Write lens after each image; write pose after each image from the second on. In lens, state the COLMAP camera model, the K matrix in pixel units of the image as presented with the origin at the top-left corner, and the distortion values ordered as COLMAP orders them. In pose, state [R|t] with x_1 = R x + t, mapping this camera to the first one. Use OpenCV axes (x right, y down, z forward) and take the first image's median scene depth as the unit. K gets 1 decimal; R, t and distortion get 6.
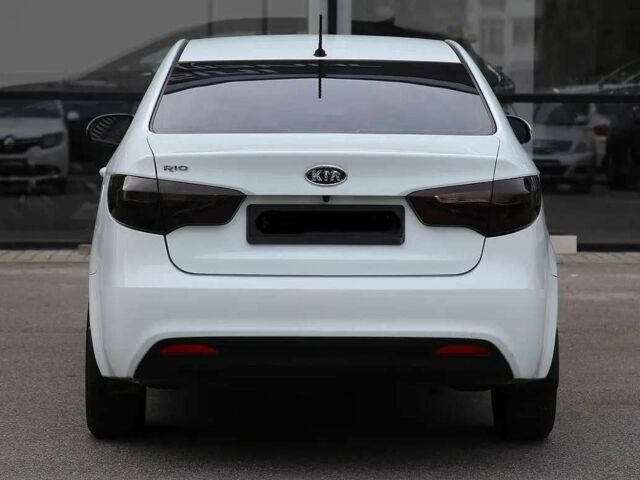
lens RADIAL K [[2883.4, 0, 320.0], [0, 2883.4, 240.0], [0, 0, 1]] dist [0.221854, 7.935001]
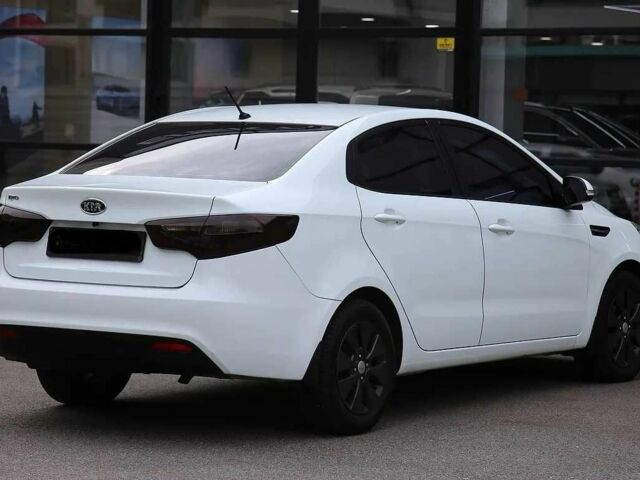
lens RADIAL K [[2883.4, 0, 320.0], [0, 2883.4, 240.0], [0, 0, 1]] dist [0.221854, 7.935001]
pose [[0.810588, 0.036629, -0.584470, 0.845072], [-0.055778, 0.998334, -0.014791, 0.006352], [0.582954, 0.044589, 0.811281, 0.002232]]
